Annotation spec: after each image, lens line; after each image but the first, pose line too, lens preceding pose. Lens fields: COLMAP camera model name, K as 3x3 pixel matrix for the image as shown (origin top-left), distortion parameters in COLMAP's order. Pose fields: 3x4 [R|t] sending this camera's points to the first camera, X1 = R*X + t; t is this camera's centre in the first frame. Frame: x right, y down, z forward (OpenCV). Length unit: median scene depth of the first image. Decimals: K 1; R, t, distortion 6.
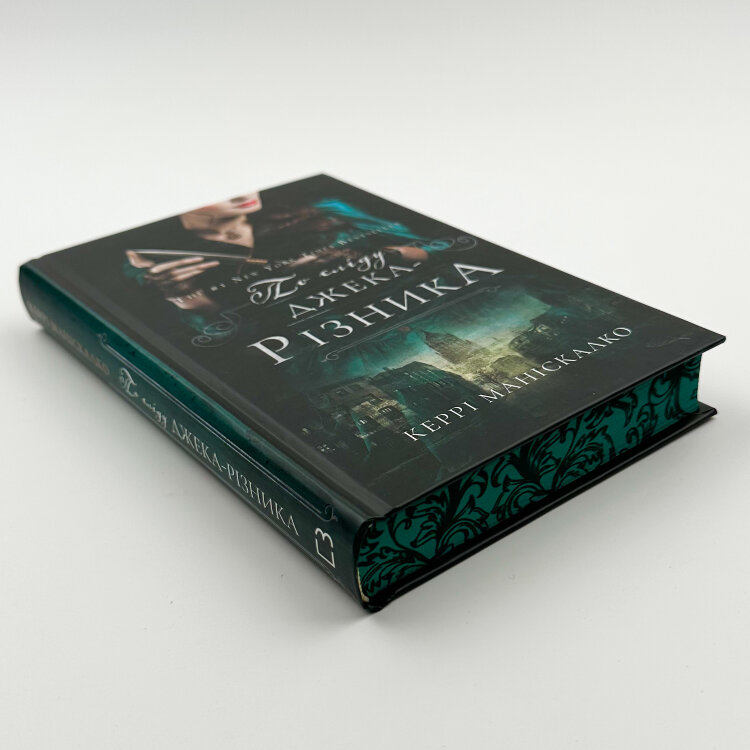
lens RADIAL K [[1036.5, 0, 375.0], [0, 1036.5, 375.0], [0, 0, 1]] dist [0.160591, -0.014445]
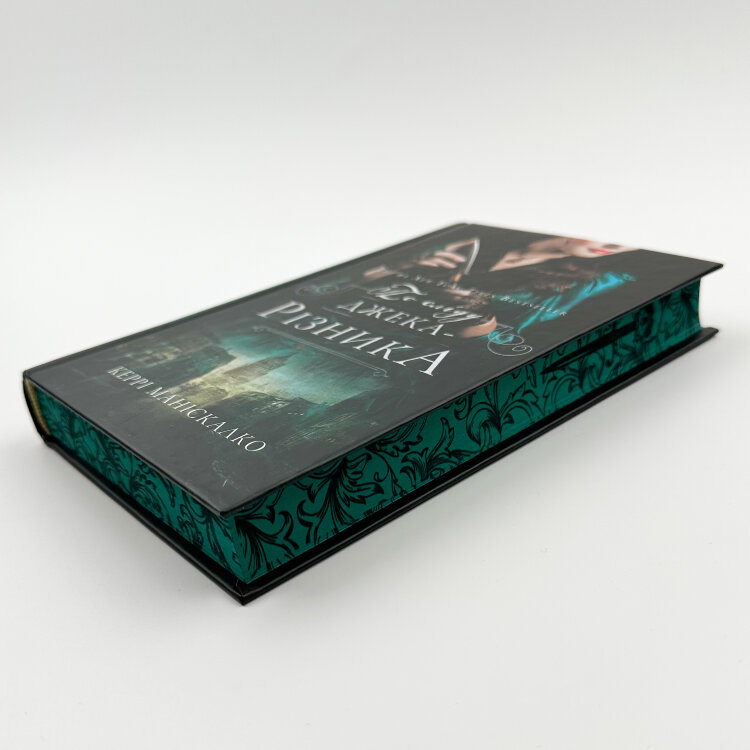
lens RADIAL K [[849.4, 0, 391.1], [0, 849.4, 375.6], [0, 0, 1]] dist [0.160988, -0.006985]
pose [[0.059927, 0.454768, -0.888591, 0.754334], [-0.407784, 0.823675, 0.394044, -0.368404], [0.911110, 0.338740, 0.234808, 0.827786]]
